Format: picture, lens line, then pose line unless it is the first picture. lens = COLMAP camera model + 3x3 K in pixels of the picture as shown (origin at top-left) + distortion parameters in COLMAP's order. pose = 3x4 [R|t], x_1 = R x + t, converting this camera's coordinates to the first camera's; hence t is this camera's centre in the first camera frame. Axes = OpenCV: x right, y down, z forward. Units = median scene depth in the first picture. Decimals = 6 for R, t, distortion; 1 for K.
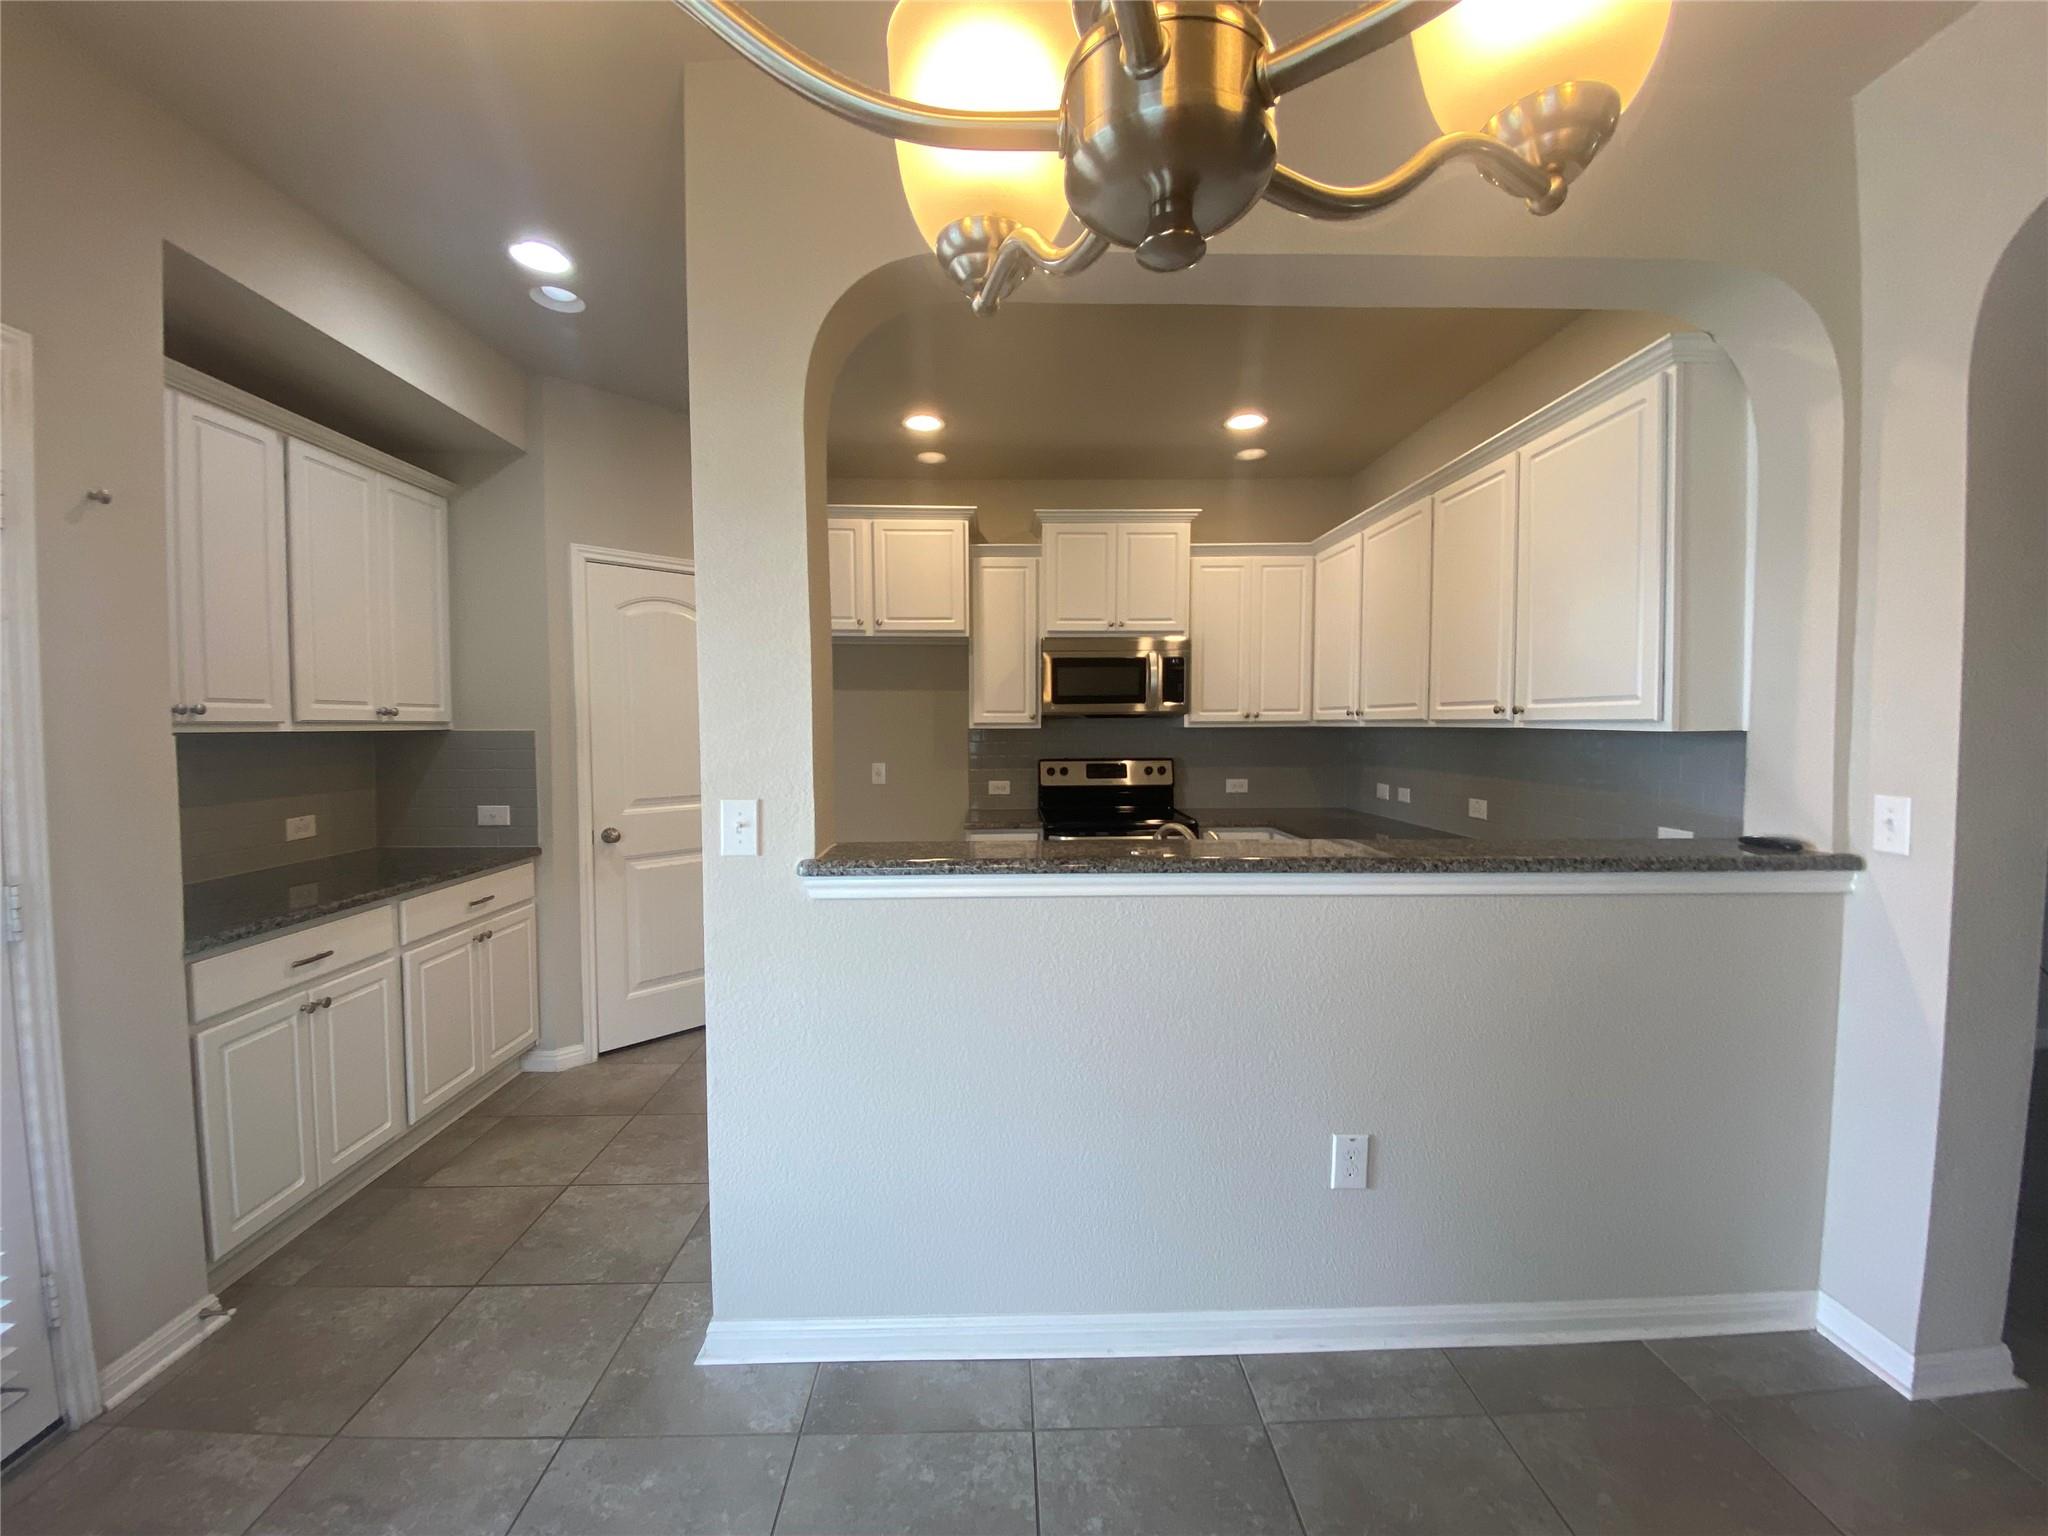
lens RADIAL K [[835.5, 0, 1013.0], [0, 835.5, 766.7], [0, 0, 1]] dist [-0.003625, -0.007162]
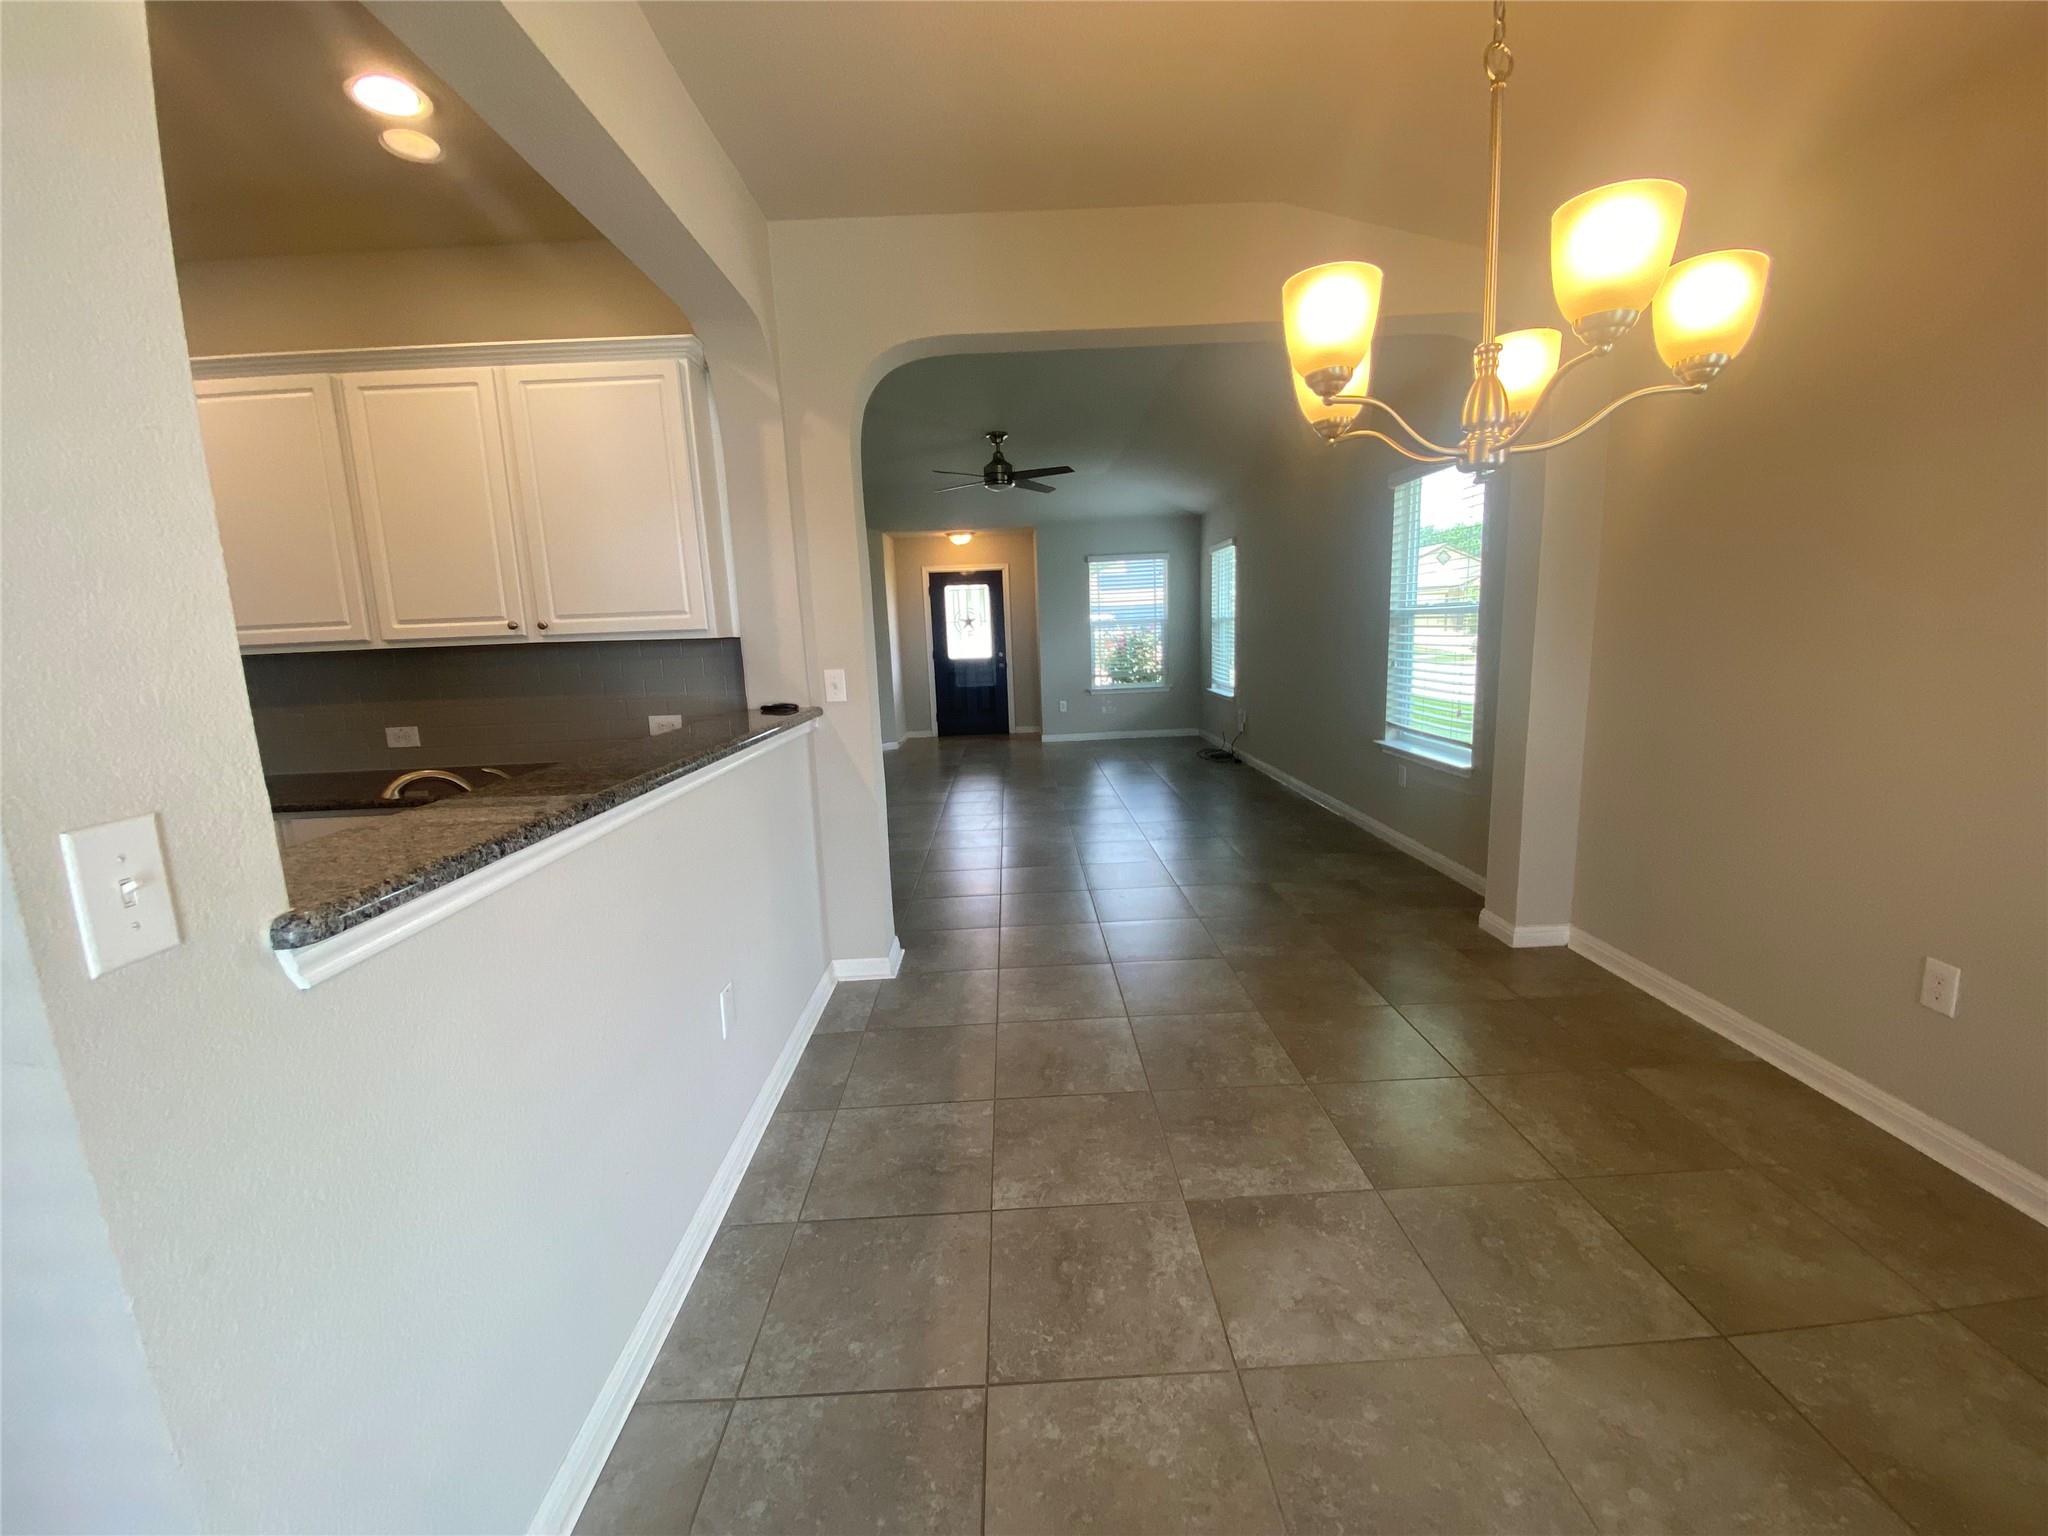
lens RADIAL K [[835.5, 0, 1025.0], [0, 835.5, 779.1], [0, 0, 1]] dist [-0.003625, -0.007162]
pose [[-0.014098, -0.173830, 0.984675, -0.312596], [0.084729, 0.981023, 0.174398, -0.005432], [-0.996304, 0.085889, 0.000898, 0.250837]]
